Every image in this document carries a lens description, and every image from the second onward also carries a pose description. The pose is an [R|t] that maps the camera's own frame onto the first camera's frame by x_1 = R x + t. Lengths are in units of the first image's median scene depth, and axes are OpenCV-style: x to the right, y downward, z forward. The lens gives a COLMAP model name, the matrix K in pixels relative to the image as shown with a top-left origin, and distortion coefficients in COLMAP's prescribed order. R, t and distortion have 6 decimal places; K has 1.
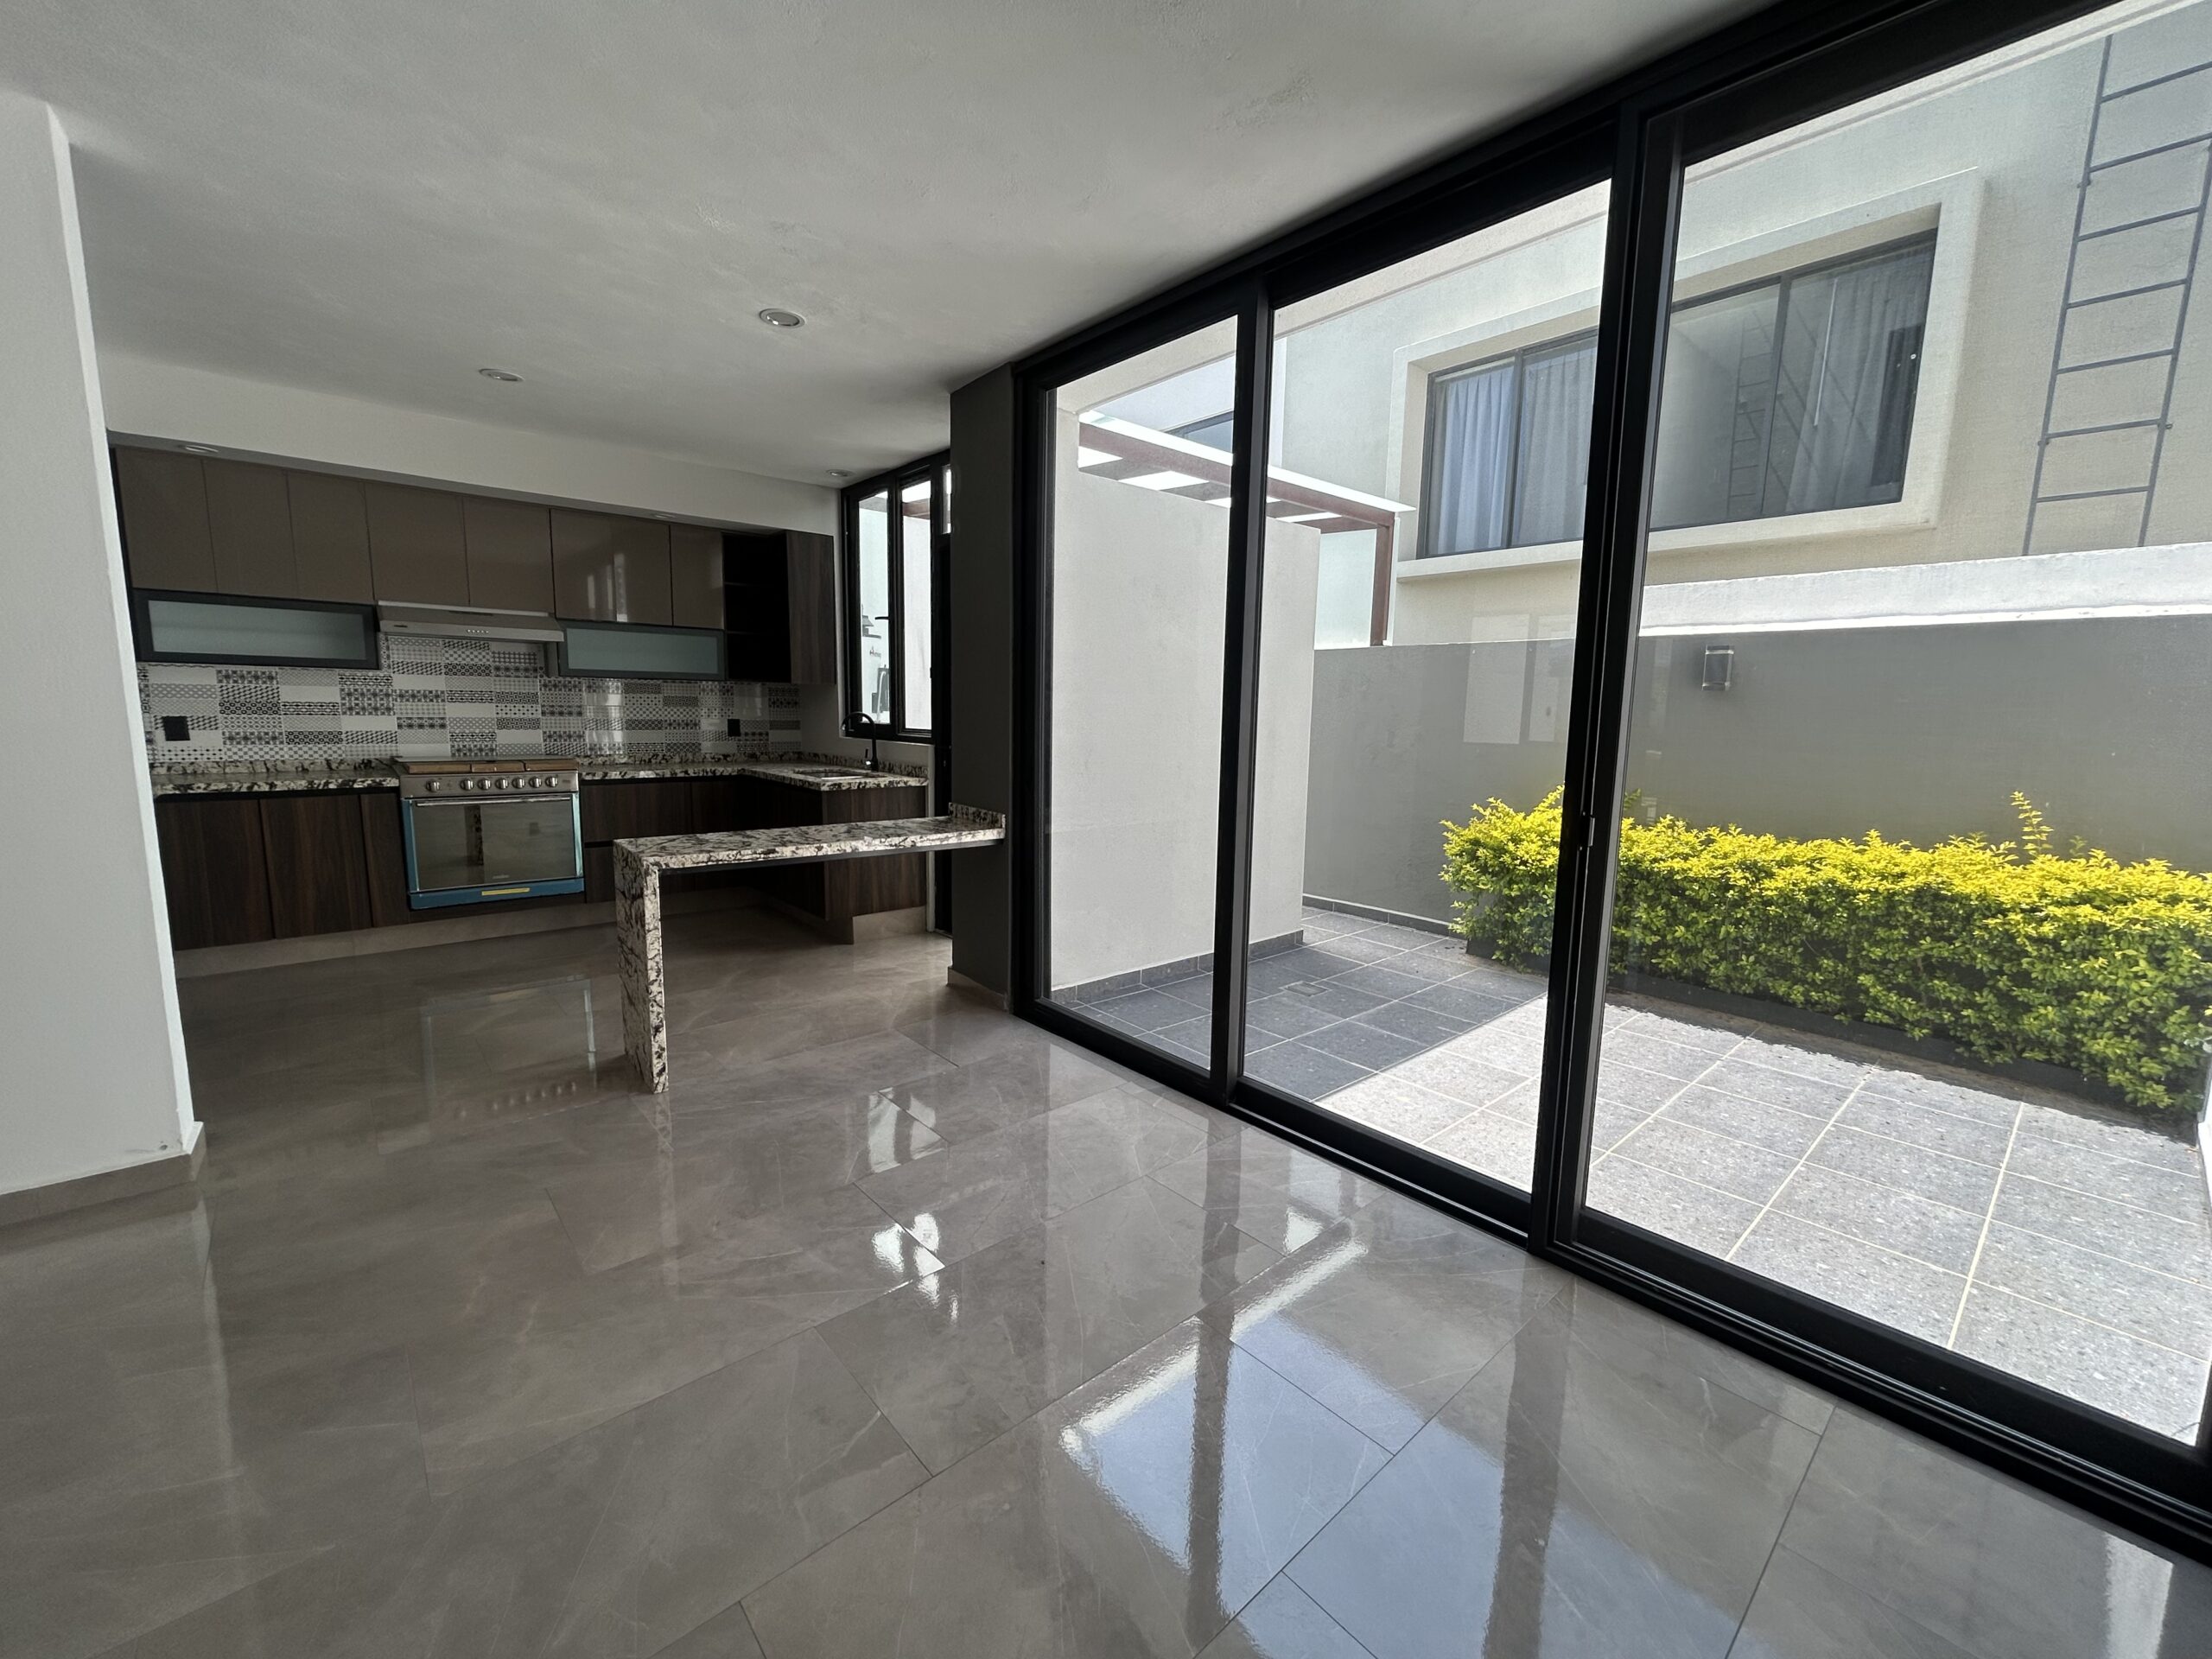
lens RADIAL K [[895.7, 0, 1106.0], [0, 895.7, 829.5], [0, 0, 1]] dist [-0.020339, 0.013625]
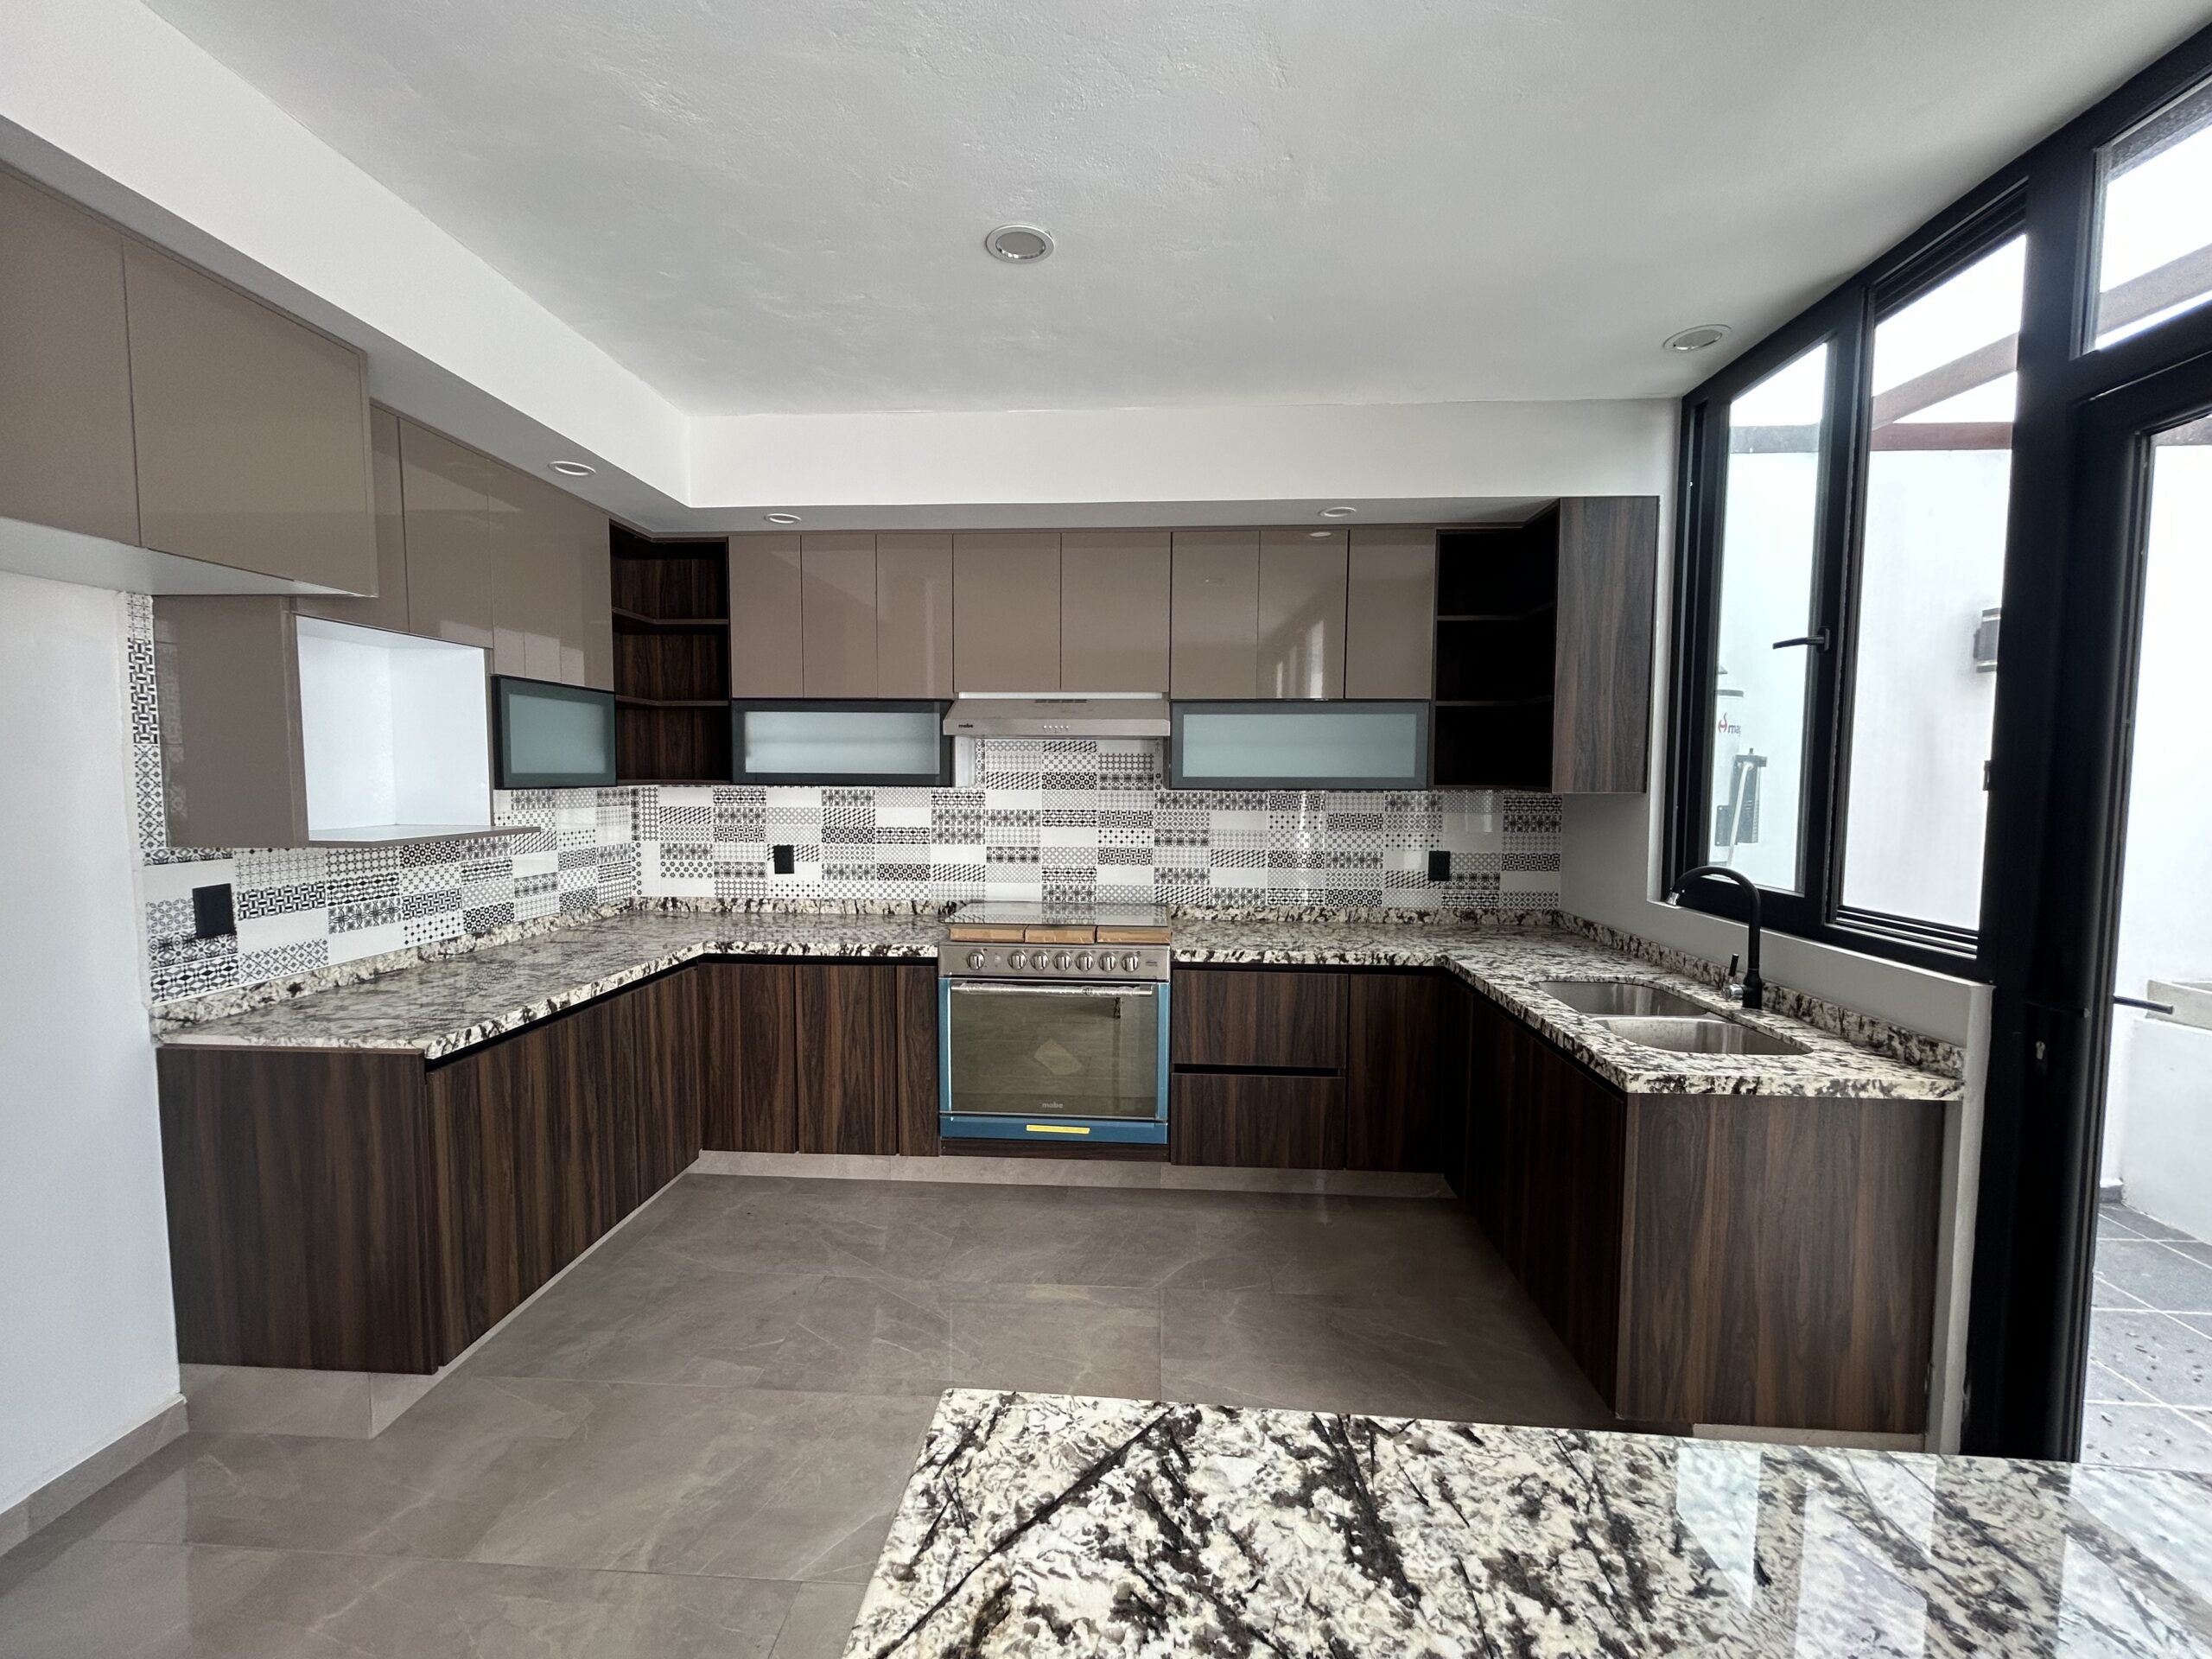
lens RADIAL K [[891.6, 0, 1106.0], [0, 891.6, 829.5], [0, 0, 1]] dist [0.001352, -0.000213]
pose [[0.709092, 0.027305, -0.704587, -0.198721], [-0.086581, 0.995060, -0.048573, -0.111007], [0.699780, 0.095447, 0.707953, 0.531447]]
